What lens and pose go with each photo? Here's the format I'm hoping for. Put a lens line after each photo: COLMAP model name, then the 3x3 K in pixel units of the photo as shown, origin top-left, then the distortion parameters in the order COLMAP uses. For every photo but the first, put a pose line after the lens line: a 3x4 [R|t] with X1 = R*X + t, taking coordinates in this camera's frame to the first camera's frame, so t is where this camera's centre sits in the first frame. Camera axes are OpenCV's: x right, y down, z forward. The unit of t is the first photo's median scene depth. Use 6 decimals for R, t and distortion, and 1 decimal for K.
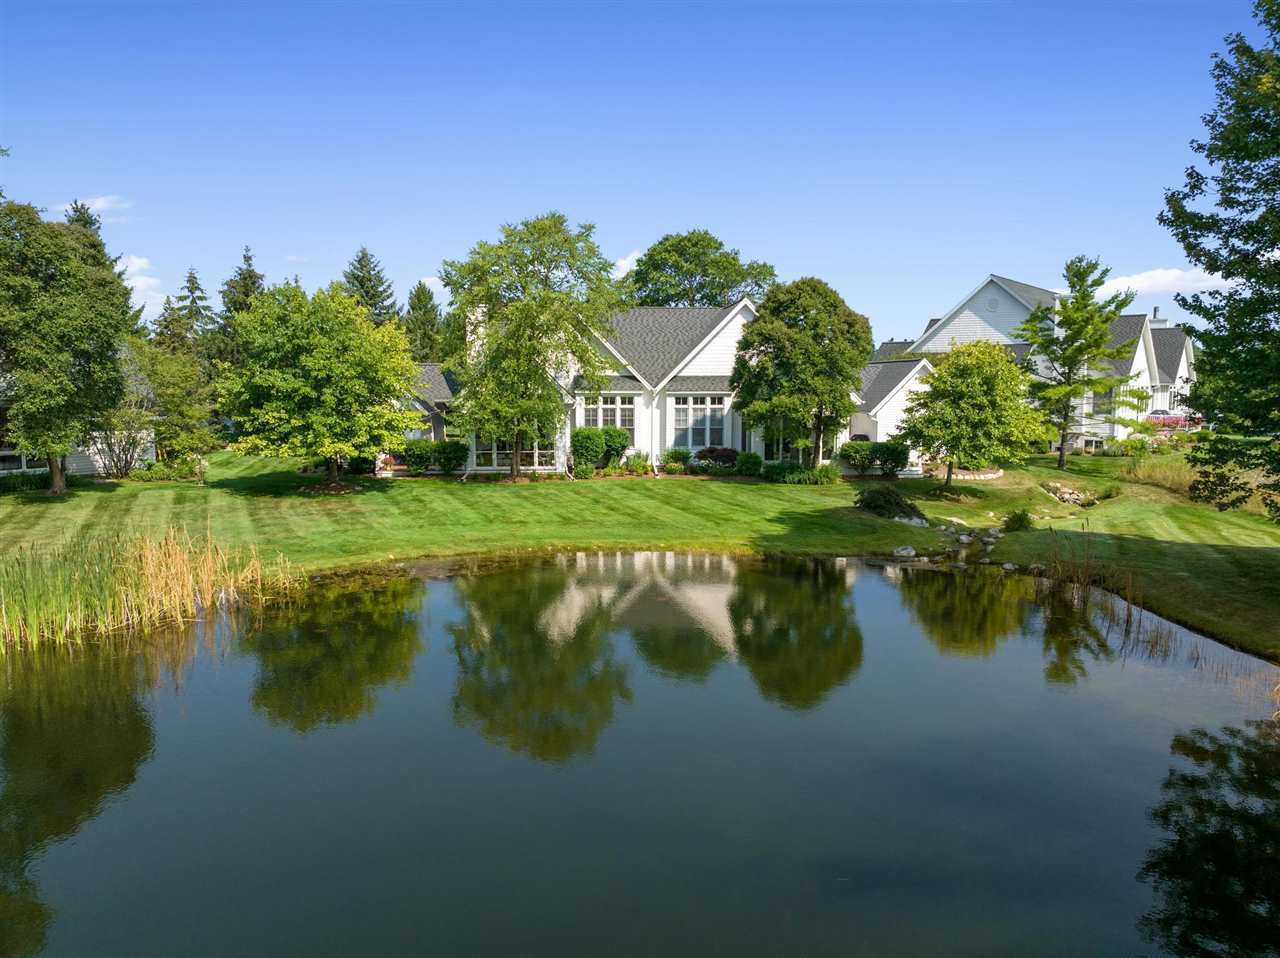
lens RADIAL K [[903.0, 0, 637.6], [0, 903.0, 479.1], [0, 0, 1]] dist [-0.036311, -0.008920]
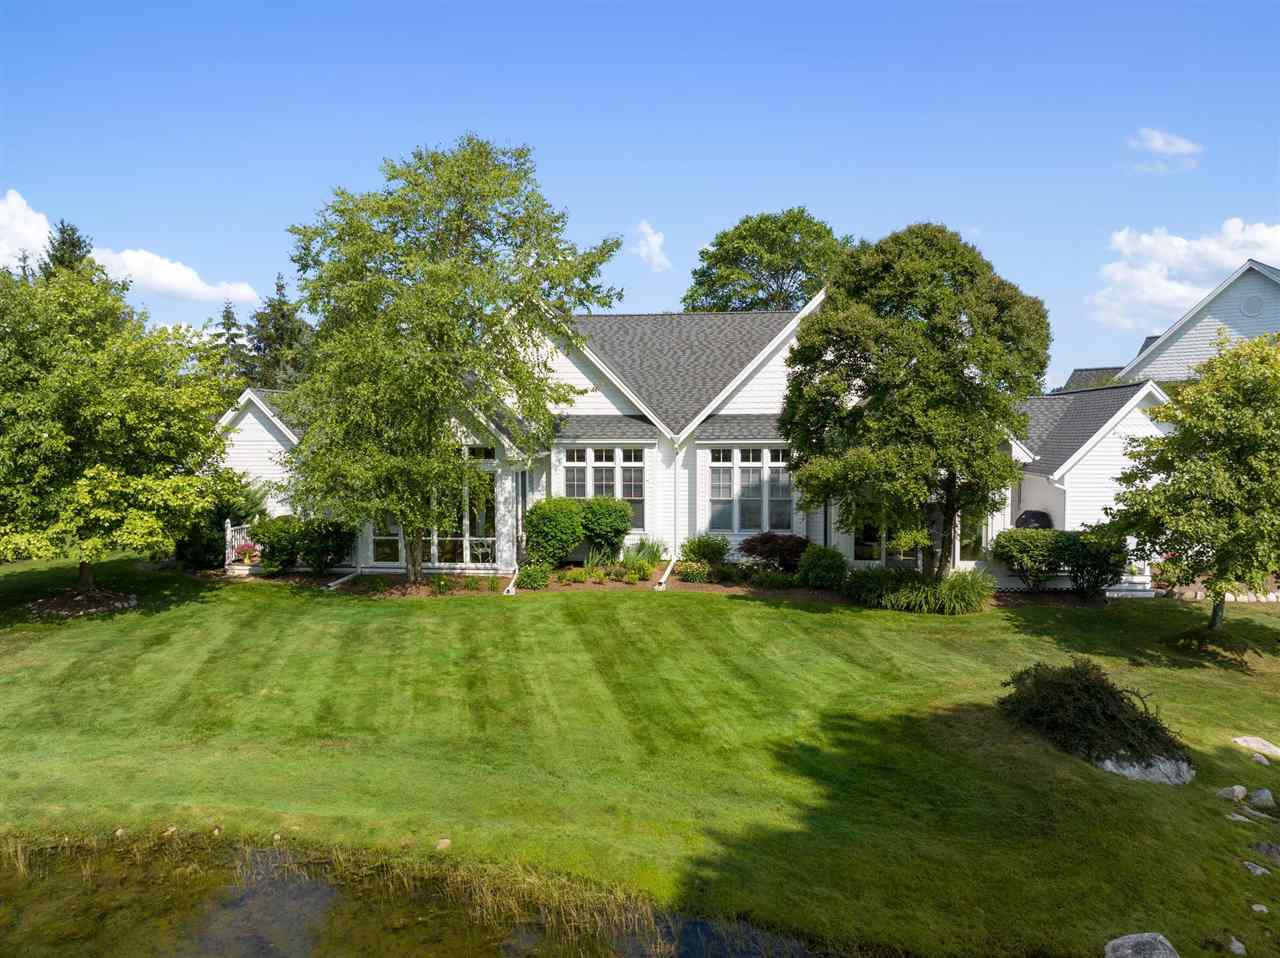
lens RADIAL K [[903.0, 0, 639.7], [0, 903.0, 473.9], [0, 0, 1]] dist [-0.036311, -0.008920]
pose [[0.981901, 0.003594, -0.189362, 0.117352], [-0.015259, 0.998071, -0.060177, -0.039501], [0.188780, 0.061977, 0.980062, 0.422099]]
